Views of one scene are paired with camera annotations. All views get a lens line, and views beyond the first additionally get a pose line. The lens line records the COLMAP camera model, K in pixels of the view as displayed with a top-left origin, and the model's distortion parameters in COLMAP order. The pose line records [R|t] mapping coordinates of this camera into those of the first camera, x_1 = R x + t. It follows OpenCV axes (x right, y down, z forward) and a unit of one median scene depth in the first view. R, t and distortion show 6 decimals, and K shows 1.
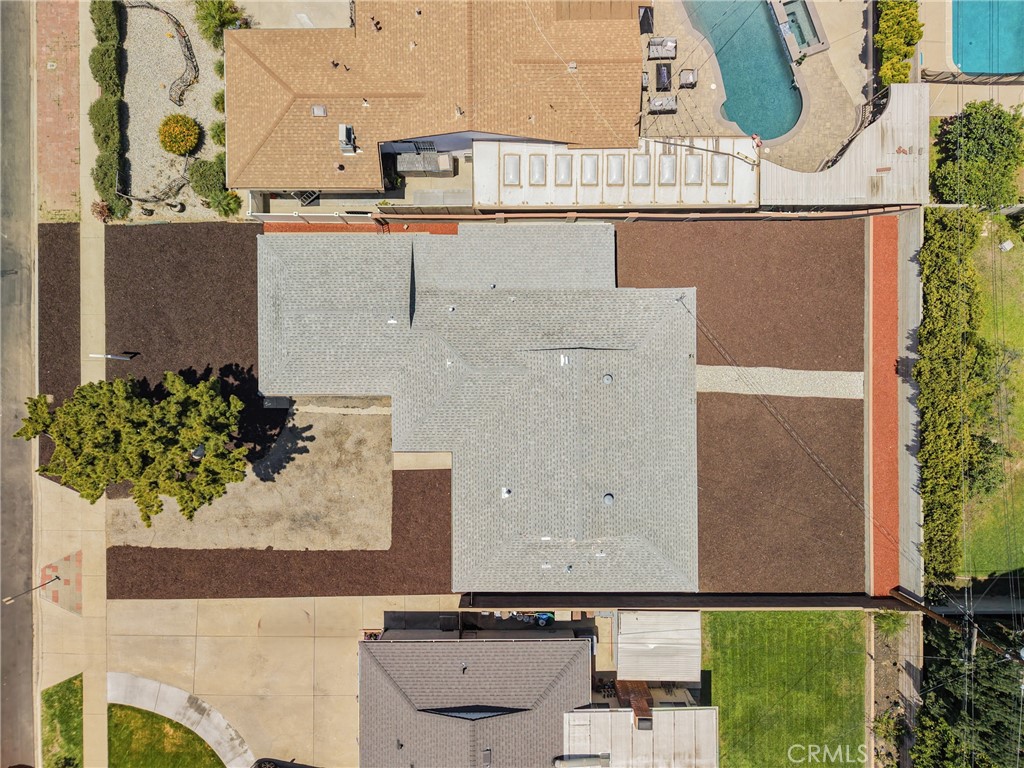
lens RADIAL K [[681.2, 0, 512.0], [0, 681.2, 384.0], [0, 0, 1]] dist [0.042702, -0.043579]
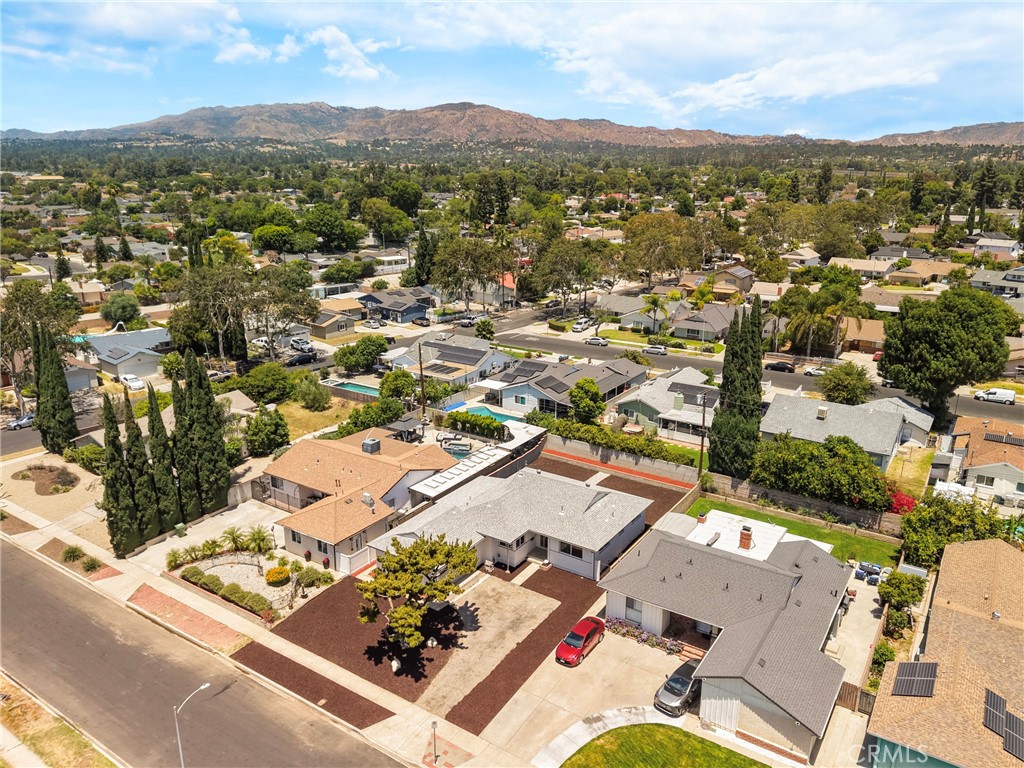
lens RADIAL K [[741.9, 0, 512.0], [0, 741.9, 384.0], [0, 0, 1]] dist [0.071345, -0.094583]
pose [[0.558746, -0.233204, 0.795876, -1.462810], [0.829334, 0.160208, -0.535292, 0.968898], [-0.002674, 0.959140, 0.282920, 0.052107]]
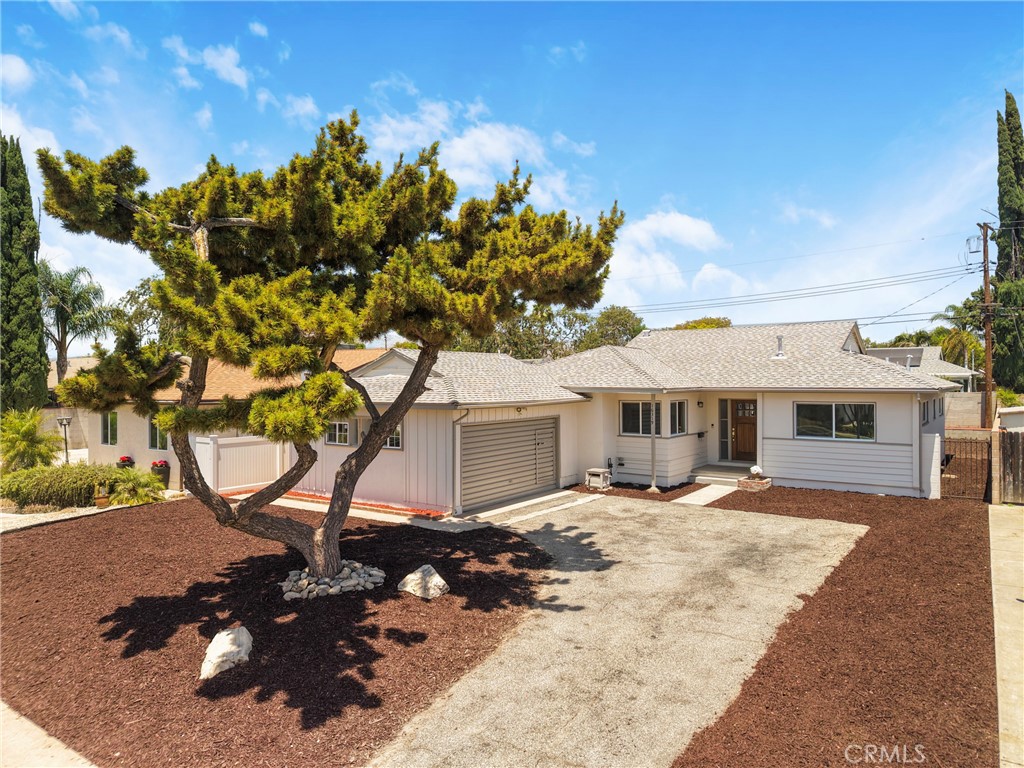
lens RADIAL K [[681.2, 0, 512.0], [0, 681.2, 384.0], [0, 0, 1]] dist [0.042702, -0.043579]
pose [[0.582768, 0.001178, 0.812638, -0.690426], [0.812637, 0.001361, -0.582769, 0.313968], [-0.001792, 0.999998, -0.000164, 0.903260]]
